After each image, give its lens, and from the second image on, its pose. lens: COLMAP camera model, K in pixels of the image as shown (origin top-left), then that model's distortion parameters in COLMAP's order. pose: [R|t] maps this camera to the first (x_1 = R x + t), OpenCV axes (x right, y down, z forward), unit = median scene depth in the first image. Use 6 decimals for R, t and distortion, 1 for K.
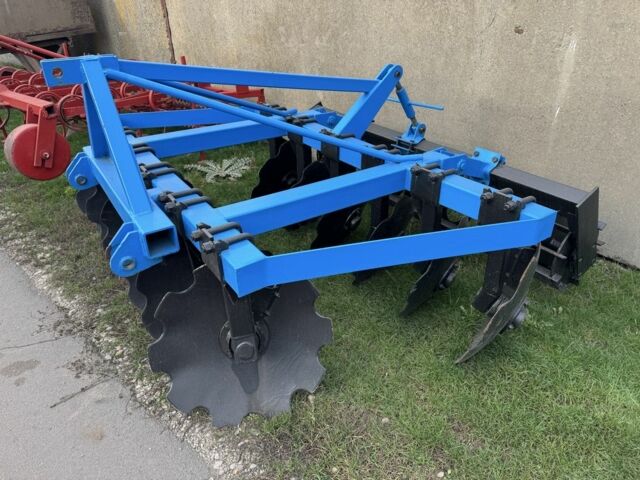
lens RADIAL K [[460.2, 0, 321.6], [0, 460.2, 240.8], [0, 0, 1]] dist [0.007762, -0.005023]
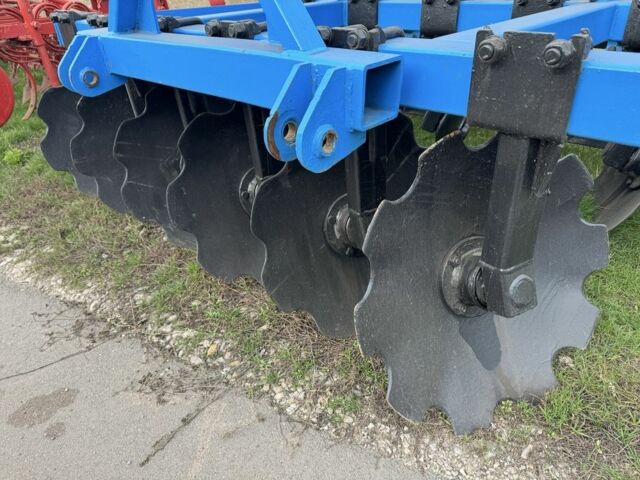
lens RADIAL K [[460.2, 0, 319.3], [0, 460.2, 237.5], [0, 0, 1]] dist [0.007762, -0.005023]
pose [[0.975532, -0.138057, 0.171105, -0.390172], [0.135415, 0.990419, 0.027071, 0.101267], [-0.173203, -0.003239, 0.984881, 0.390361]]
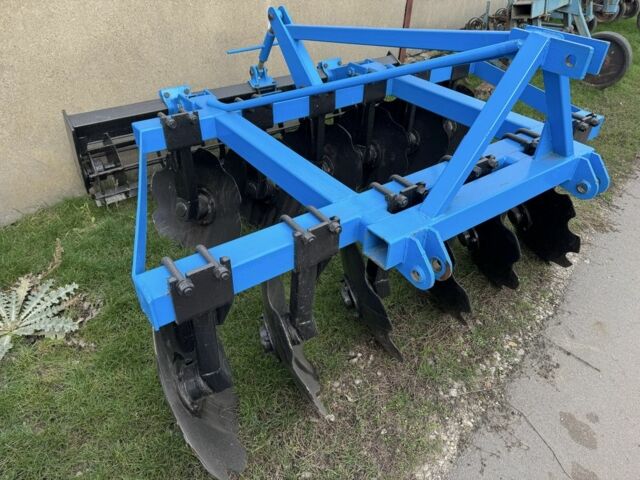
lens RADIAL K [[460.2, 0, 320.5], [0, 460.2, 242.2], [0, 0, 1]] dist [0.007762, -0.005023]
pose [[-0.055371, -0.585152, 0.809031, -1.077794], [0.461164, 0.703682, 0.540518, -0.608692], [-0.885586, 0.403025, 0.230887, 1.060153]]
